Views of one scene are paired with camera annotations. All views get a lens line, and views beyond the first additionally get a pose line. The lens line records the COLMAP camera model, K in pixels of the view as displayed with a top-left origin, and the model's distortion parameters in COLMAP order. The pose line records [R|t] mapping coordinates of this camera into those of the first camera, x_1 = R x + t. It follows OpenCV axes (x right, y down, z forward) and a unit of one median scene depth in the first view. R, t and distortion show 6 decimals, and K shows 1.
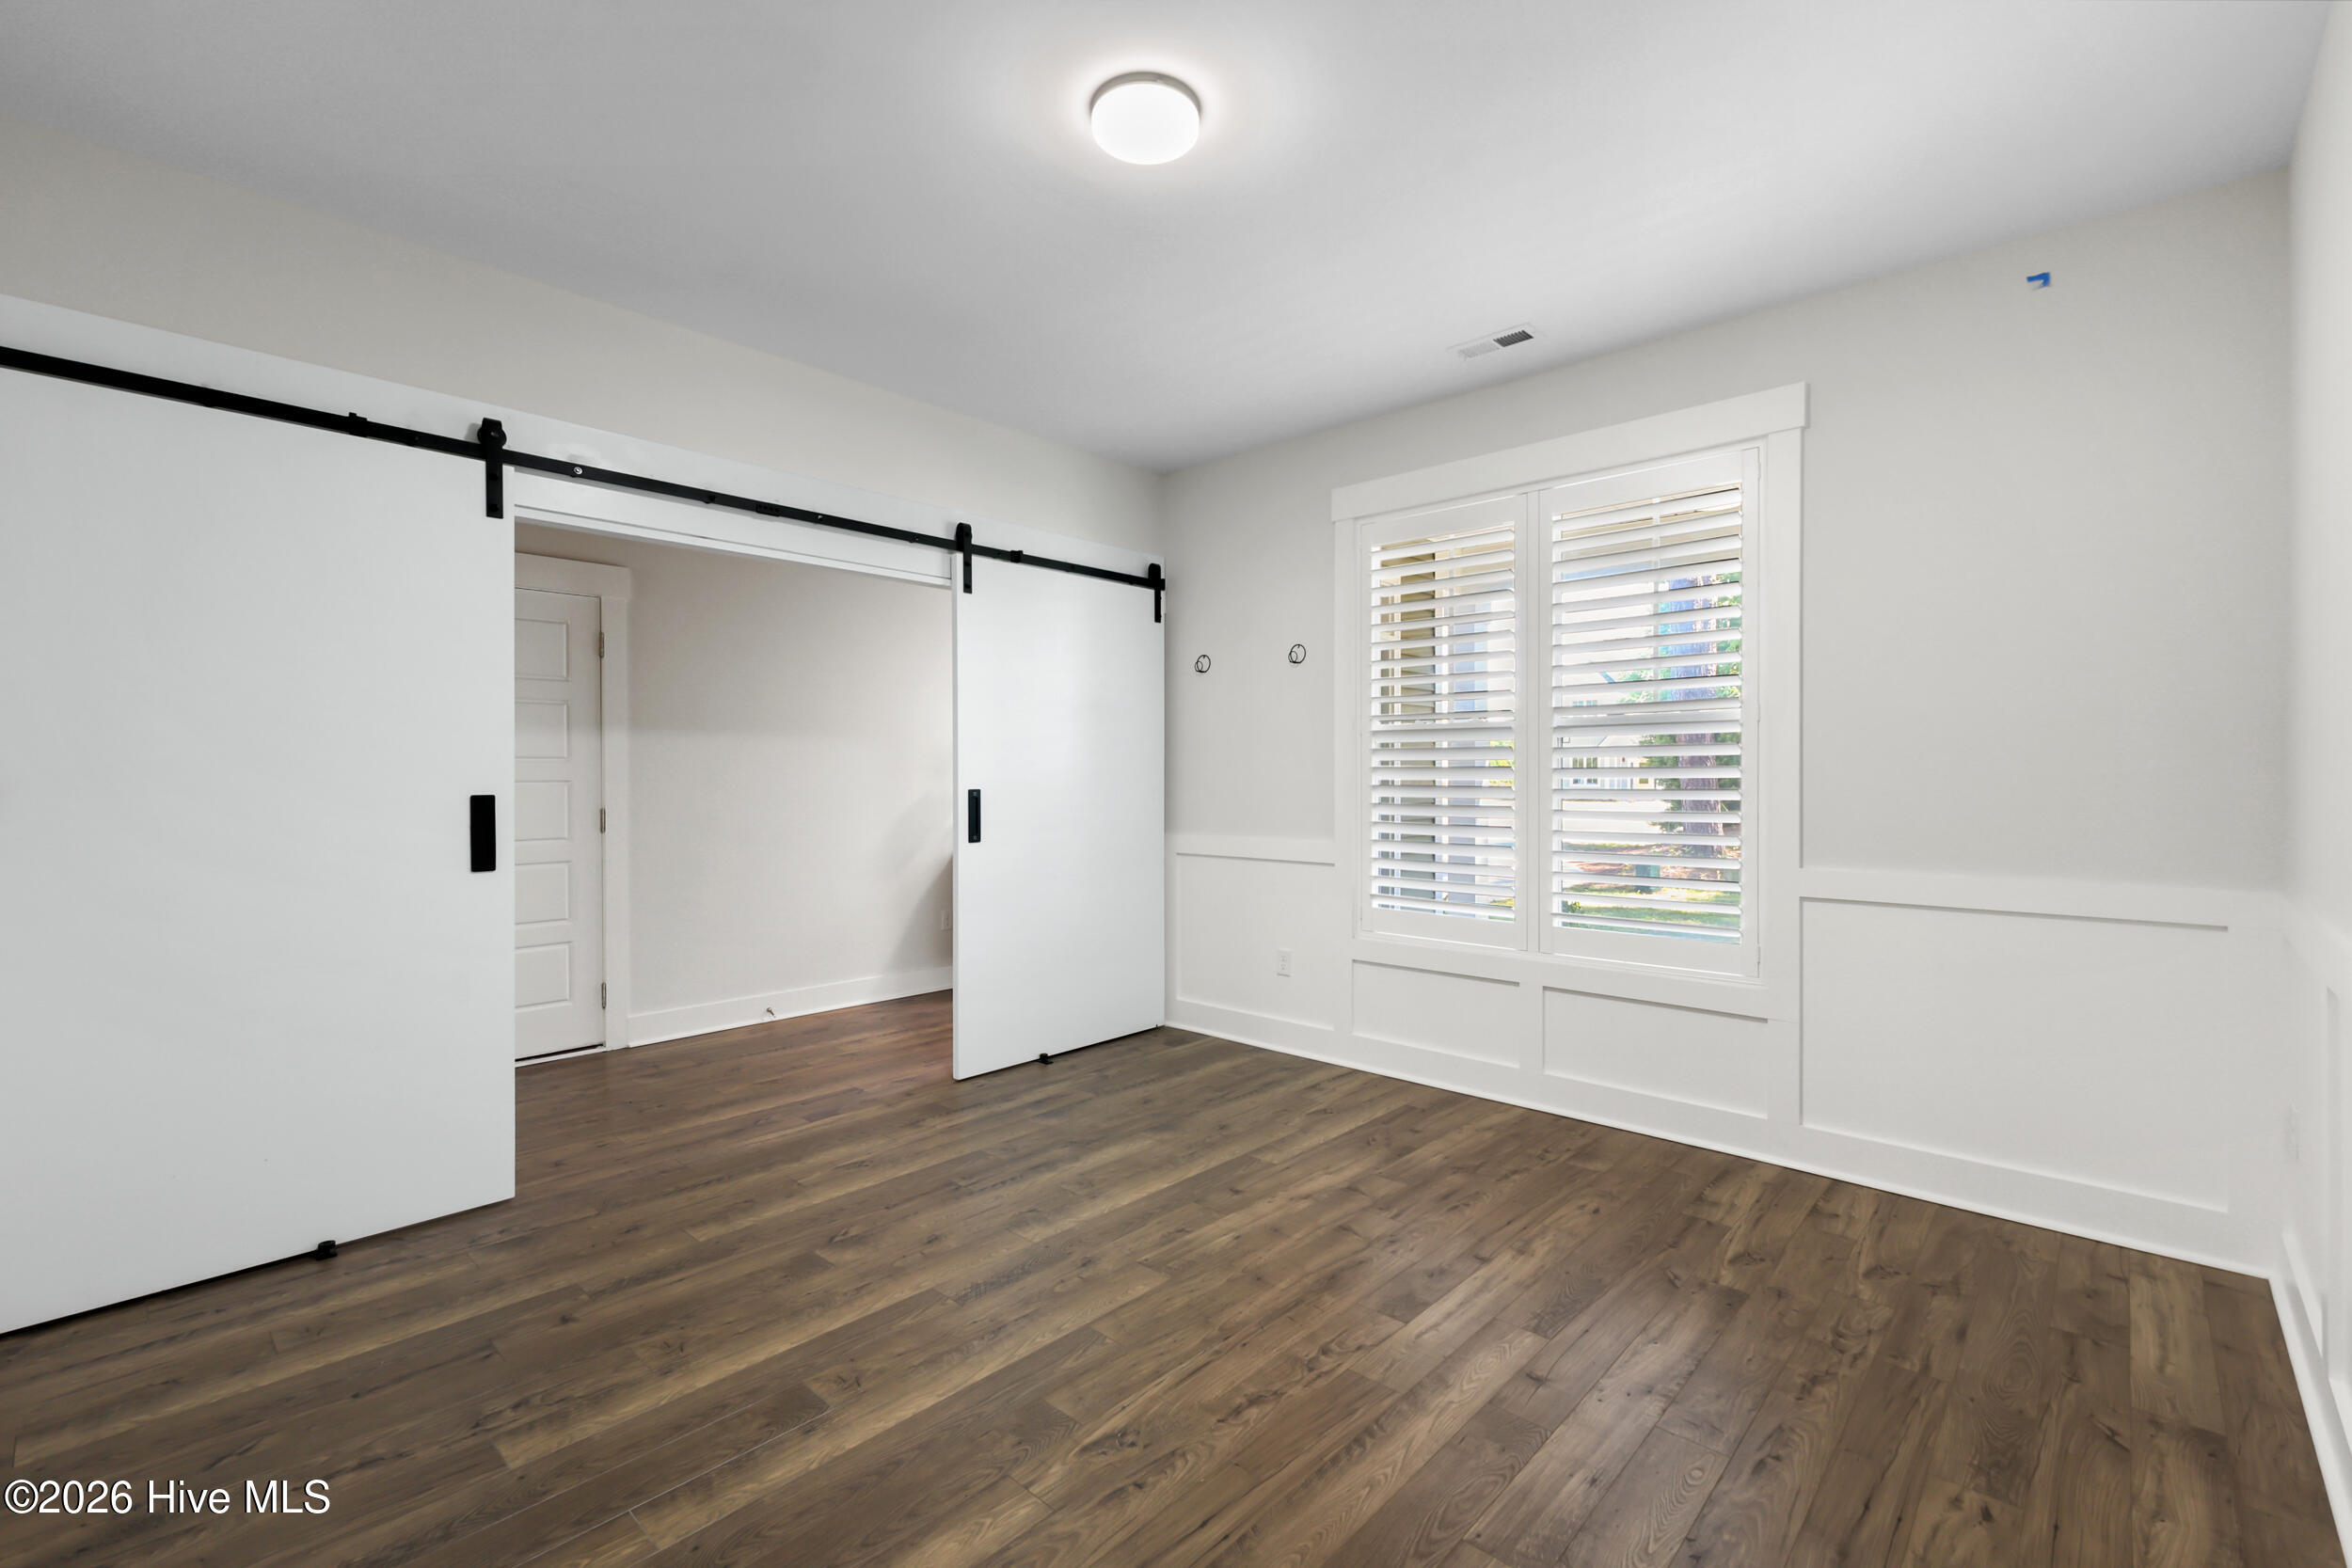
lens RADIAL K [[1024.1, 0, 1177.8], [0, 1024.1, 778.7], [0, 0, 1]] dist [0.004274, 0.000809]
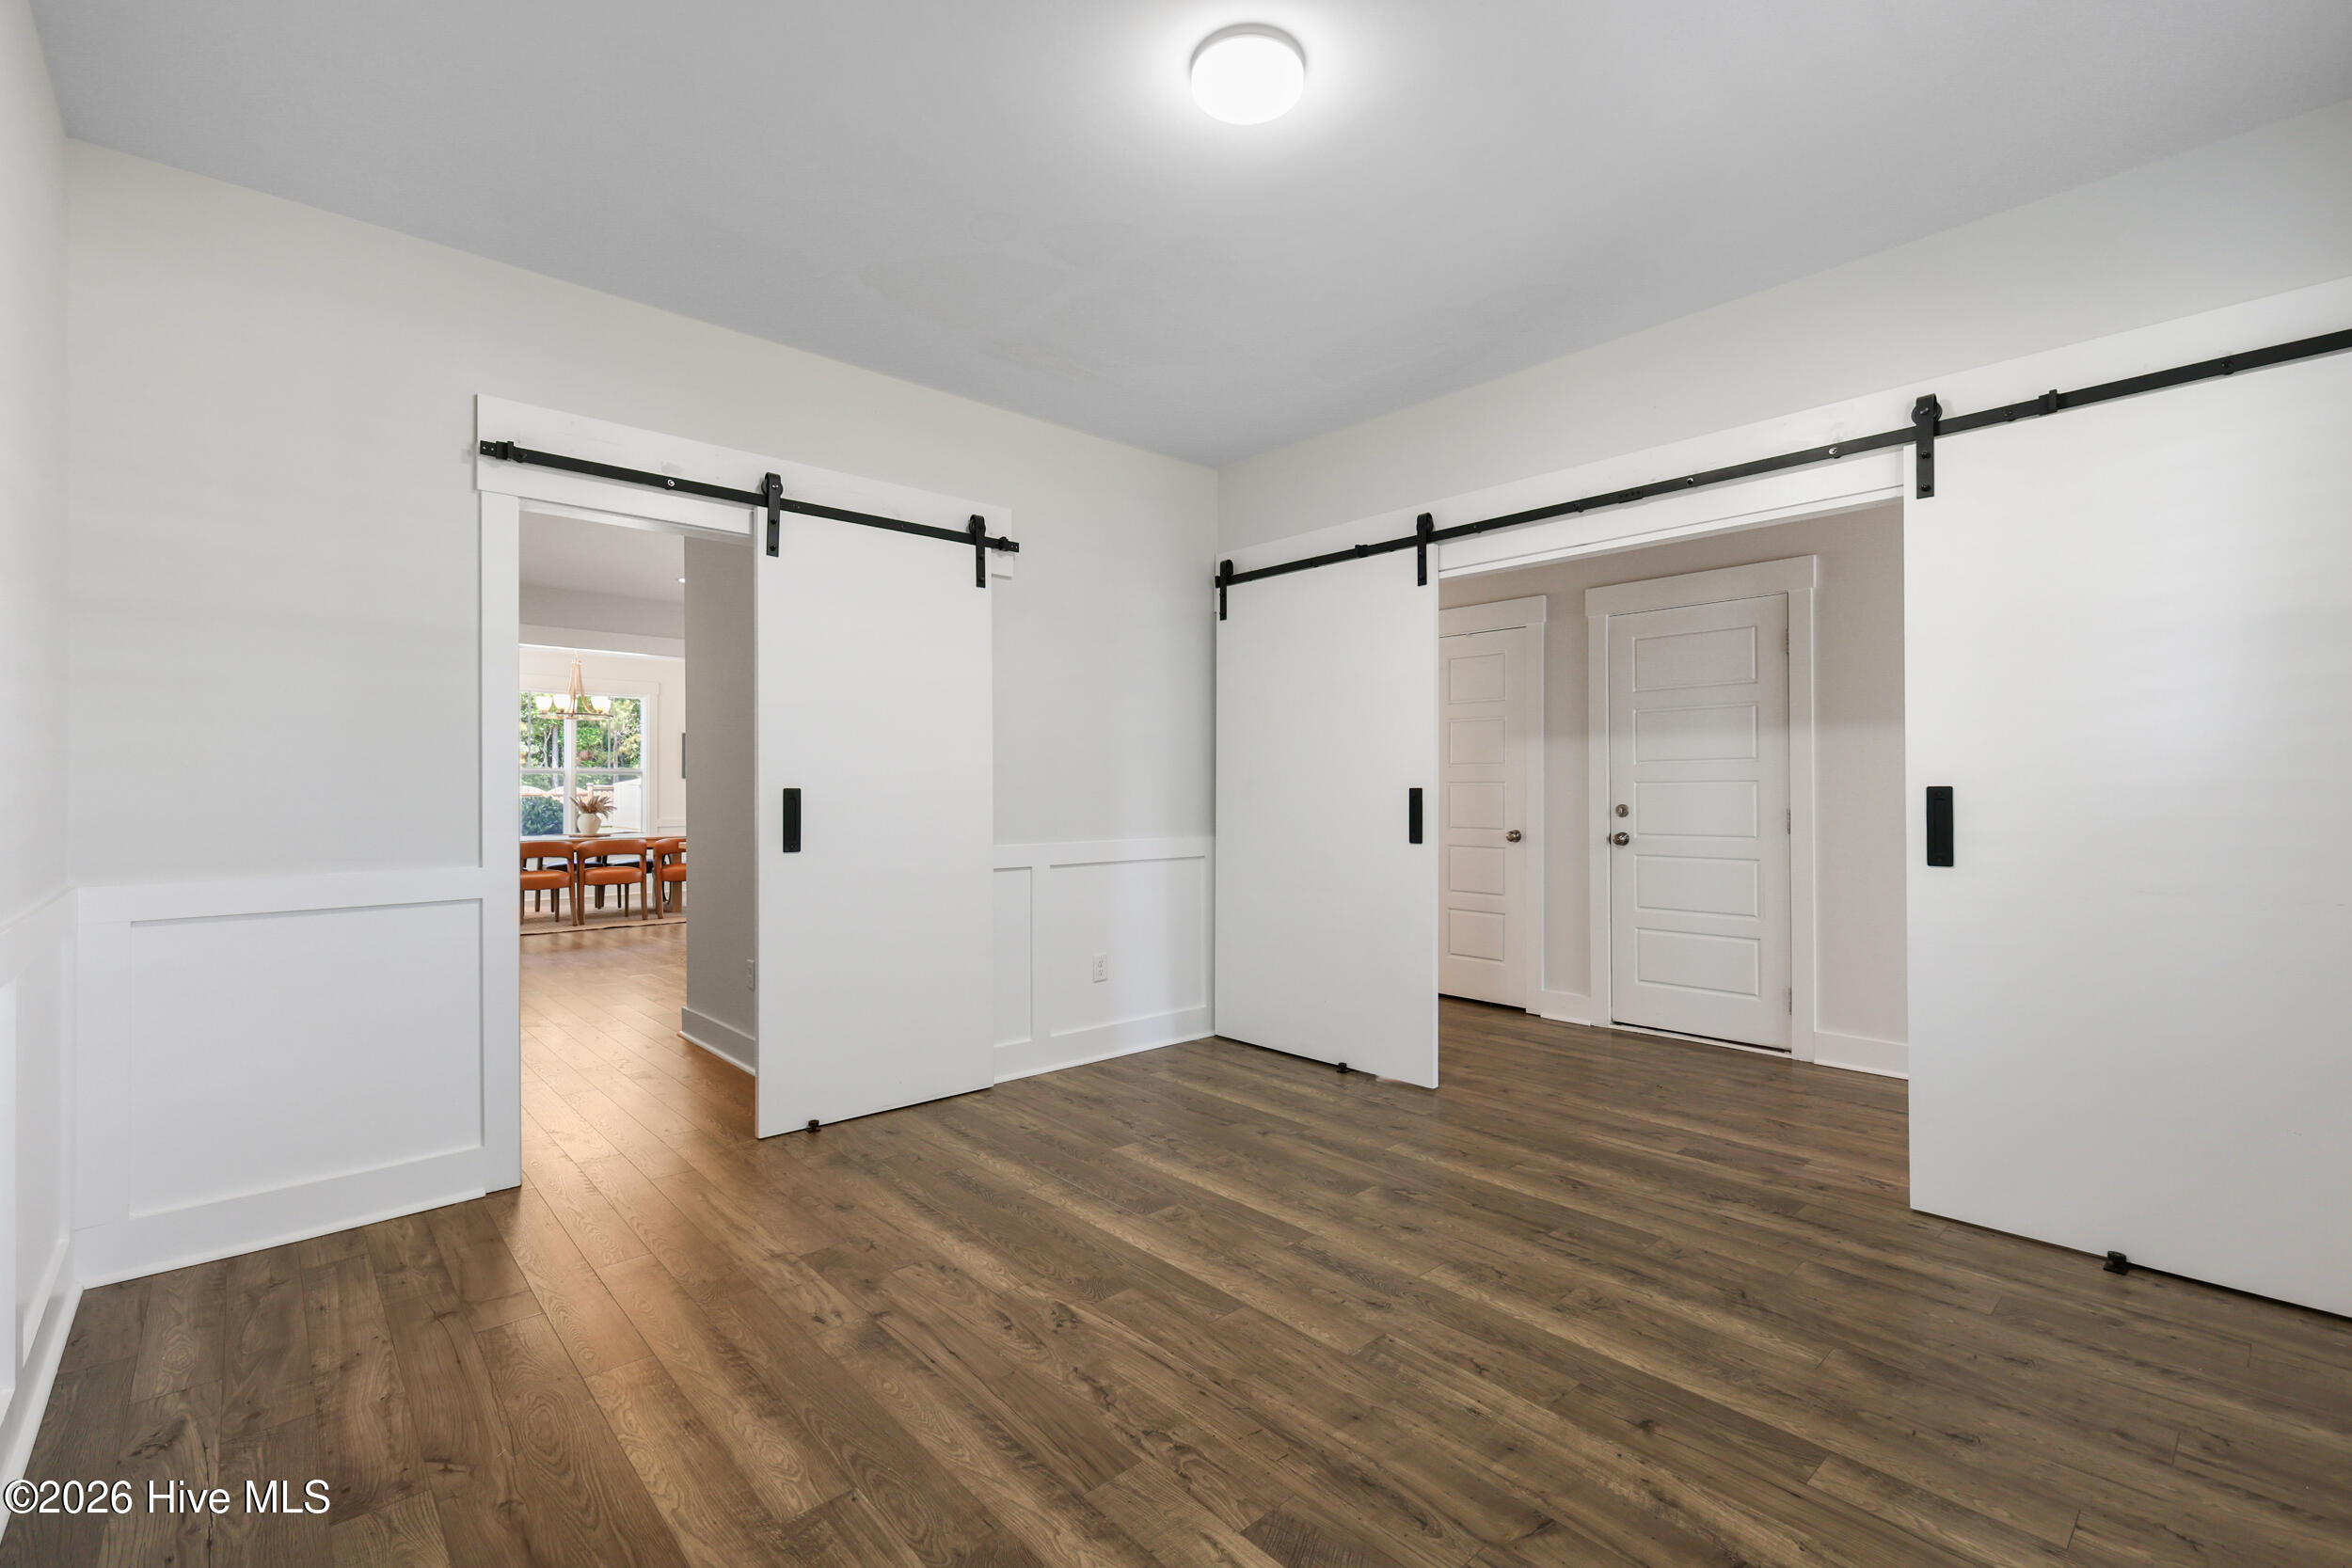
lens RADIAL K [[1024.1, 0, 1178.1], [0, 1024.1, 788.2], [0, 0, 1]] dist [0.004274, 0.000809]
pose [[-0.086629, -0.000974, -0.996240, 0.727057], [-0.001173, 0.999999, -0.000875, 0.017537], [0.996240, 0.001093, -0.086630, 0.798667]]
